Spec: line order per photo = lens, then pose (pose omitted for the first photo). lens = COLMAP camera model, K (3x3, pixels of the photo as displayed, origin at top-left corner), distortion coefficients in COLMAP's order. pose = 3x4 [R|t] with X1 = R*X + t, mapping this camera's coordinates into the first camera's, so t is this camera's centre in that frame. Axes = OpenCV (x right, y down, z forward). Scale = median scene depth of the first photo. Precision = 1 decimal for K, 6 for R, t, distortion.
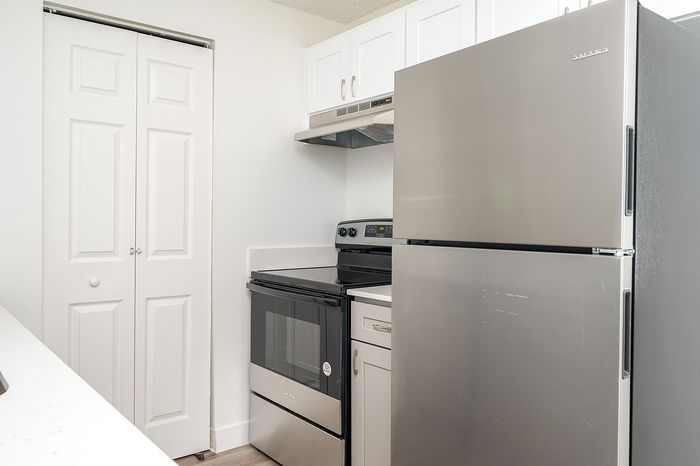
lens RADIAL K [[565.5, 0, 355.4], [0, 565.5, 231.9], [0, 0, 1]] dist [0.002070, 0.012651]
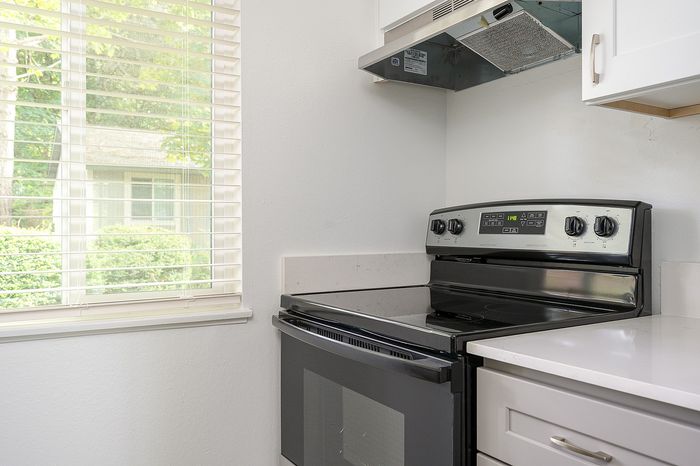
lens RADIAL K [[565.5, 0, 354.9], [0, 565.5, 233.2], [0, 0, 1]] dist [0.002070, 0.012651]
pose [[0.991674, -0.008318, -0.128507, -0.034638], [0.006032, 0.999817, -0.018169, 0.017446], [0.128635, 0.017243, 0.991542, 0.418992]]
